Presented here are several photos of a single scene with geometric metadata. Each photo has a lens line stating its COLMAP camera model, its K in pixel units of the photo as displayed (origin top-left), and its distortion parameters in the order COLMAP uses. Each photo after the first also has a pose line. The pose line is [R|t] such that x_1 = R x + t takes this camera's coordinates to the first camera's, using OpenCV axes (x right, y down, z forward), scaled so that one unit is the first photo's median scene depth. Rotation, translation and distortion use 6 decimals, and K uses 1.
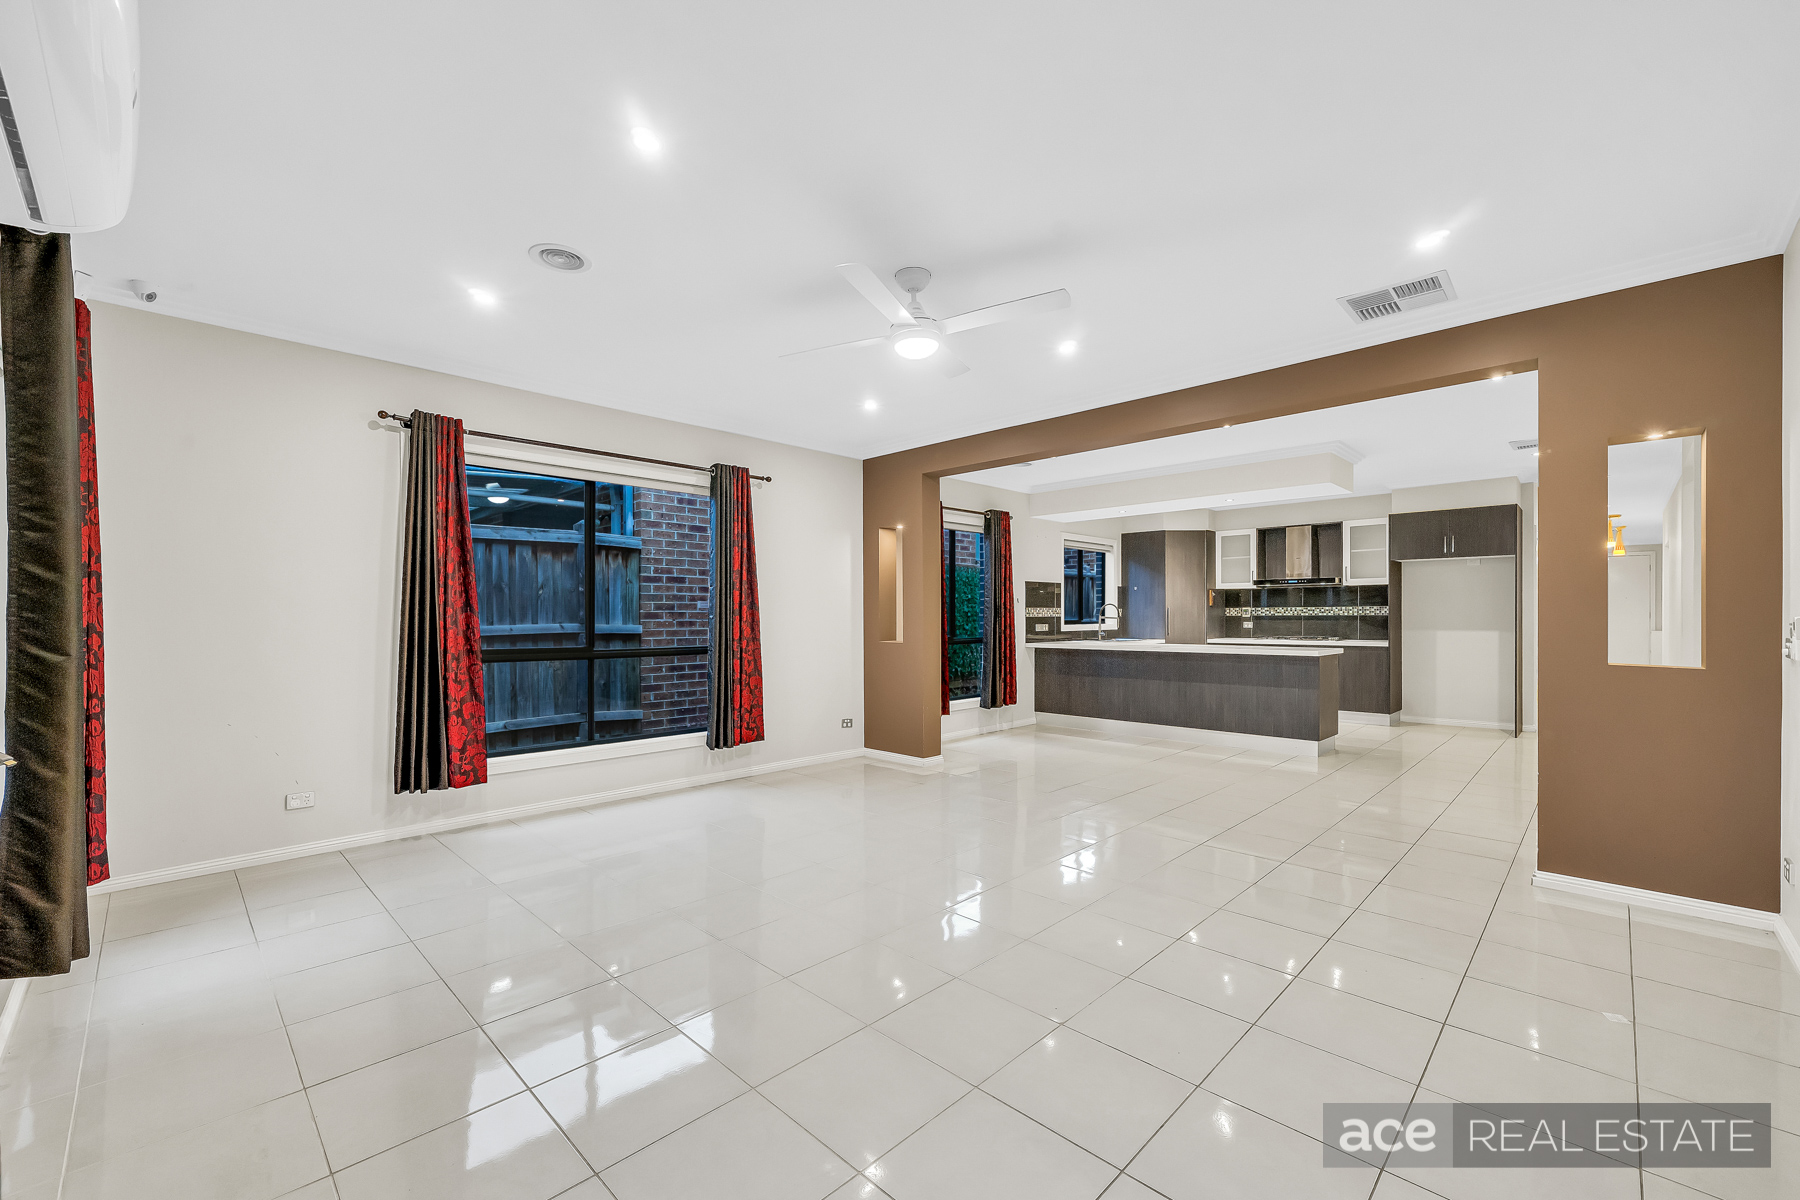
lens RADIAL K [[732.9, 0, 902.7], [0, 732.9, 606.2], [0, 0, 1]] dist [-0.000876, -0.000082]
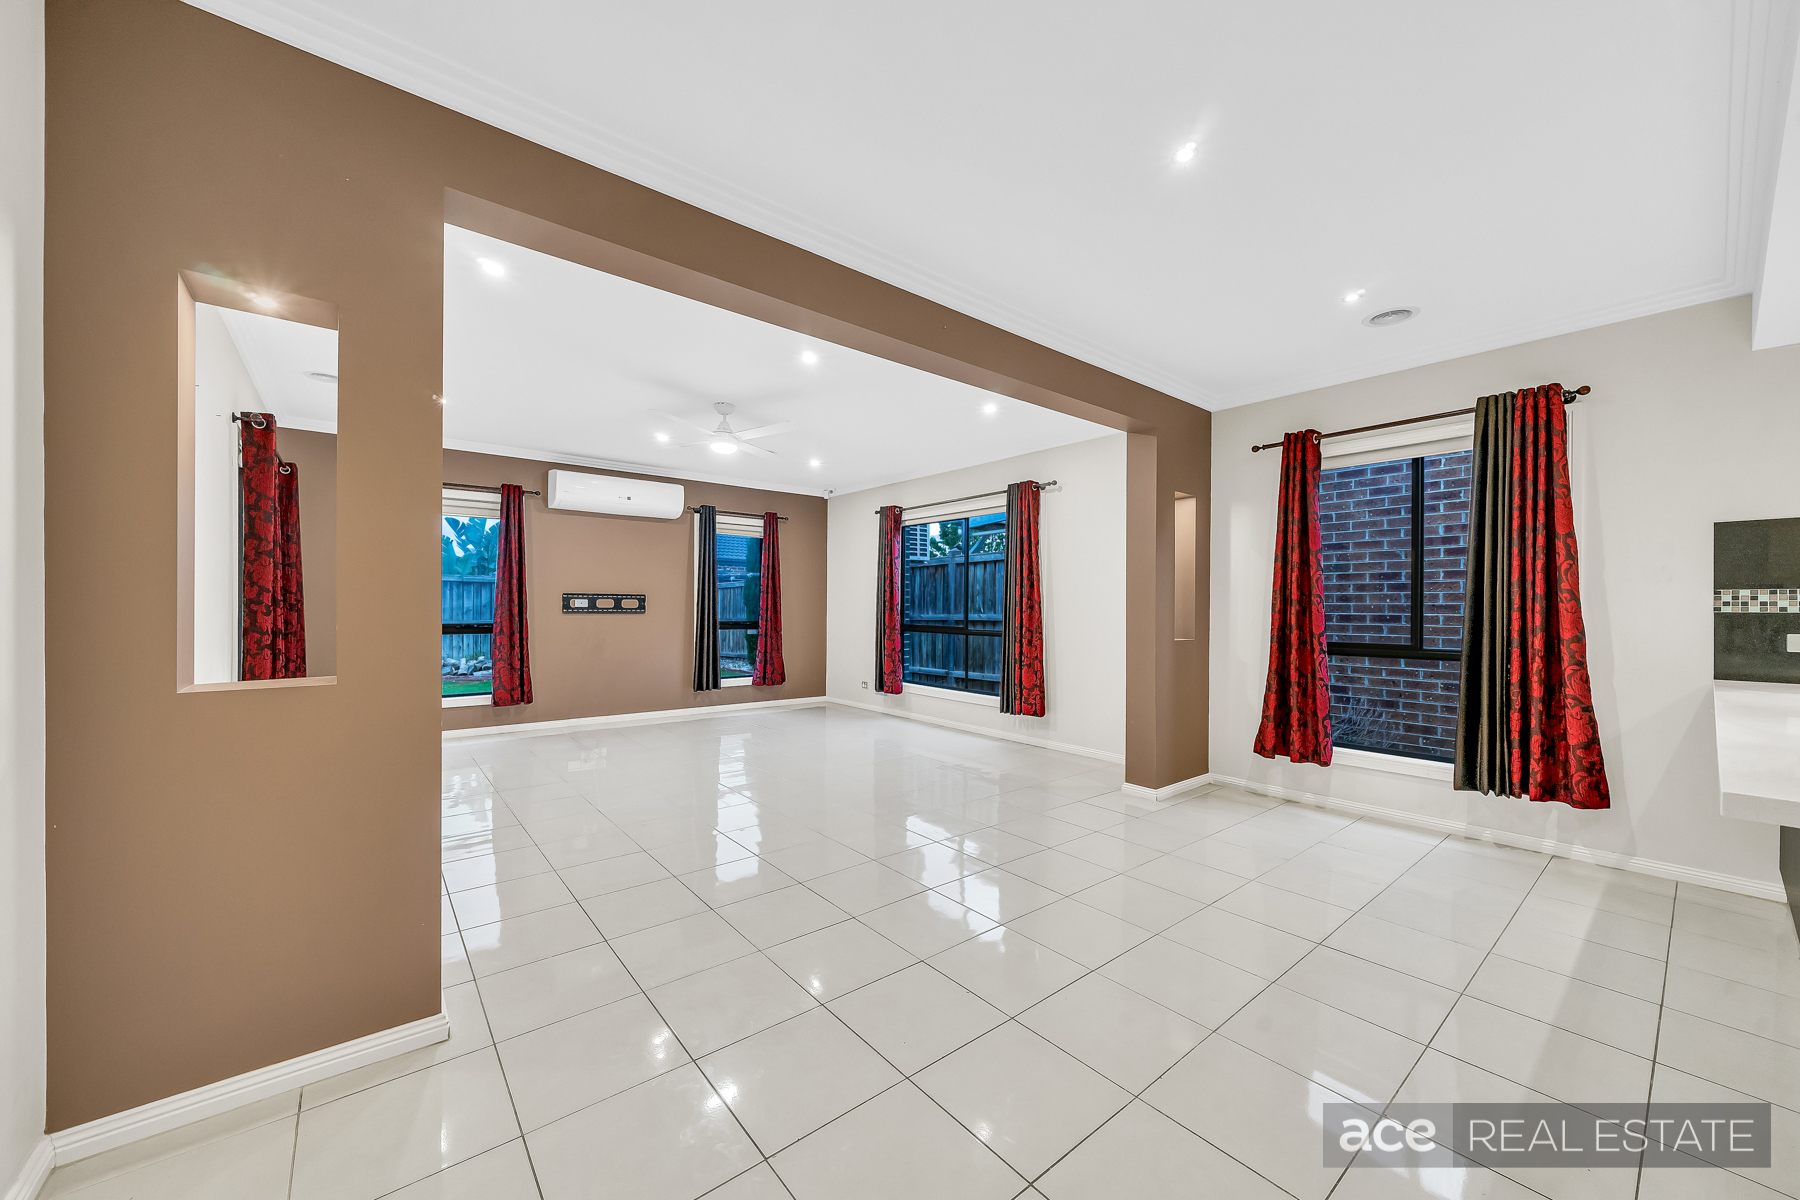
lens RADIAL K [[672.6, 0, 900.1], [0, 672.6, 605.0], [0, 0, 1]] dist [0.000657, -0.000099]
pose [[-0.115347, -0.003967, -0.993317, 0.542115], [0.007706, 0.999958, -0.004889, 0.008189], [0.993295, -0.008219, -0.115312, 0.564519]]
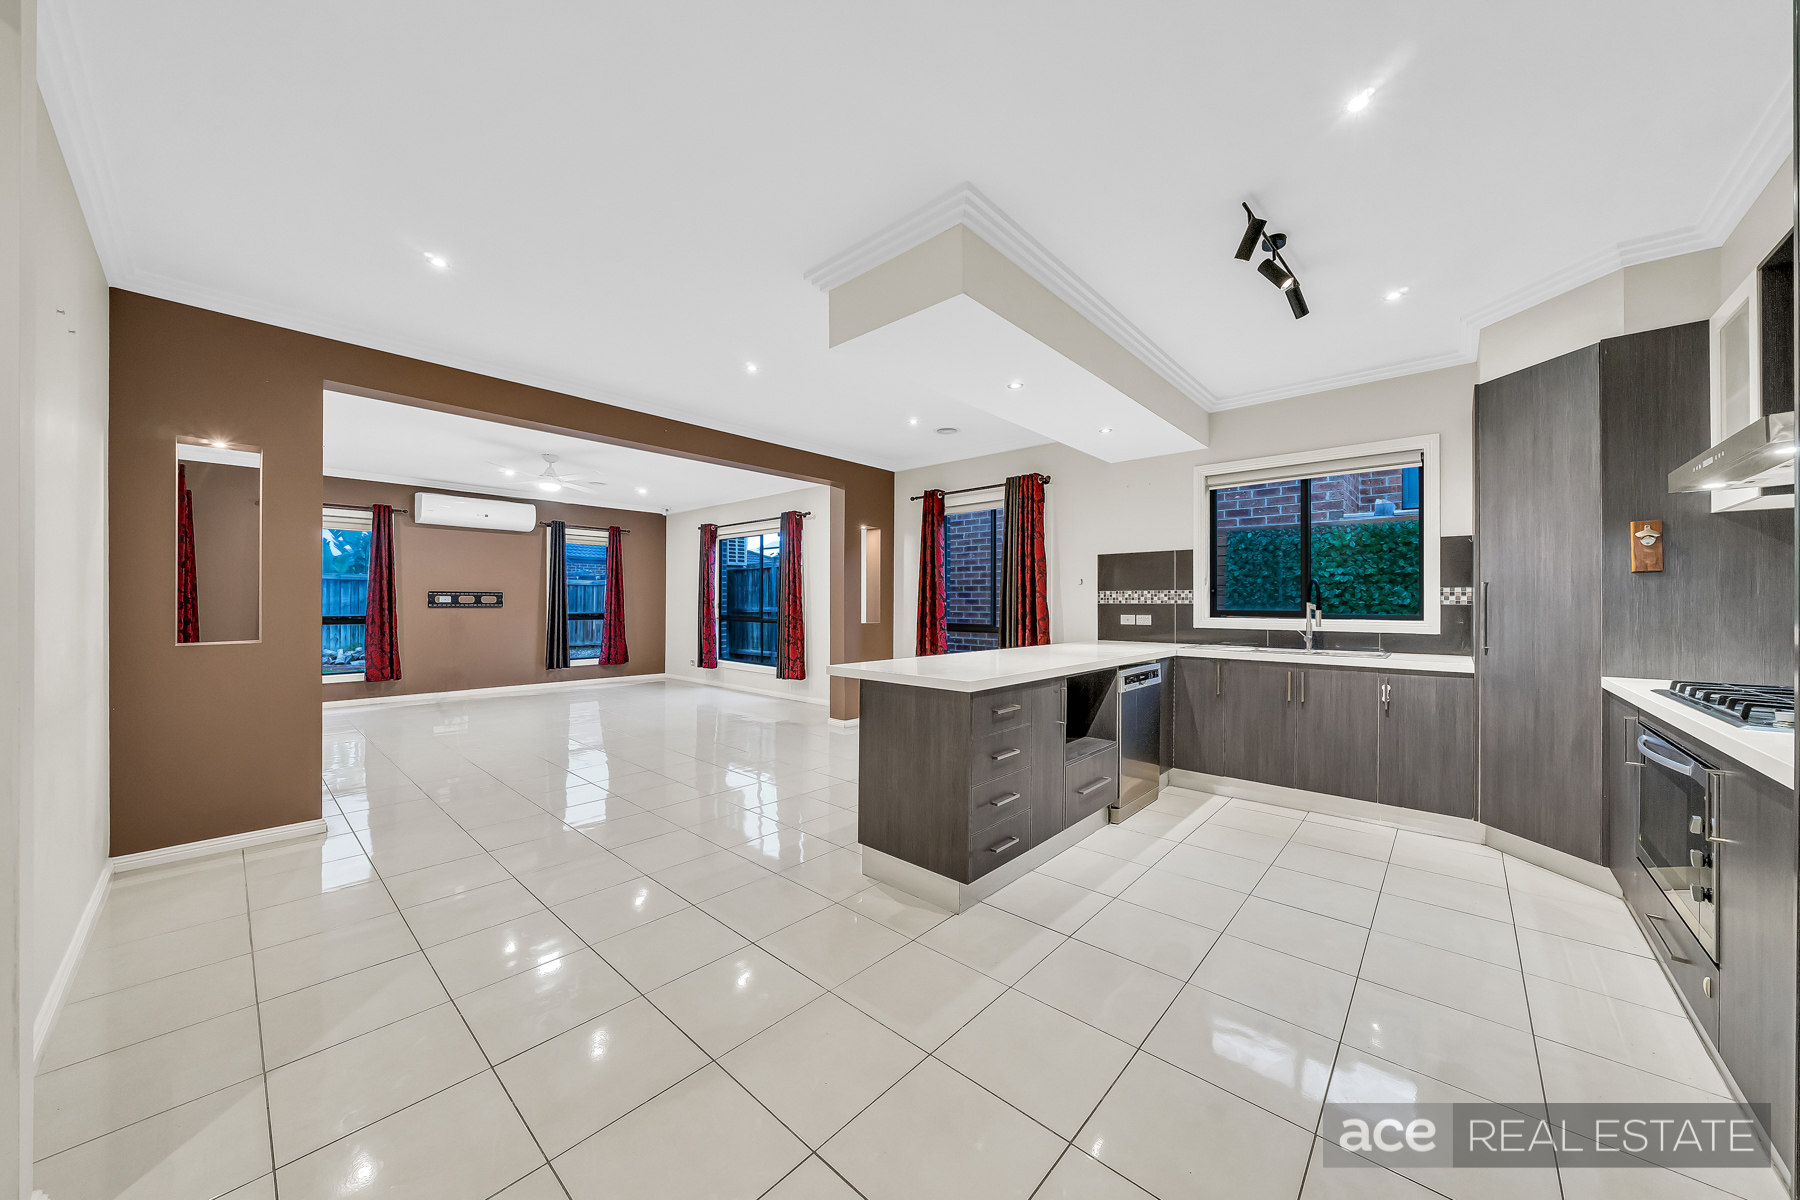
lens RADIAL K [[623.9, 0, 893.0], [0, 623.9, 600.6], [0, 0, 1]] dist [-0.001405, -0.000094]
pose [[0.032631, -0.002593, -0.999464, 0.728534], [0.010207, 0.999945, -0.002261, 0.009961], [0.999415, -0.010128, 0.032656, 0.722455]]
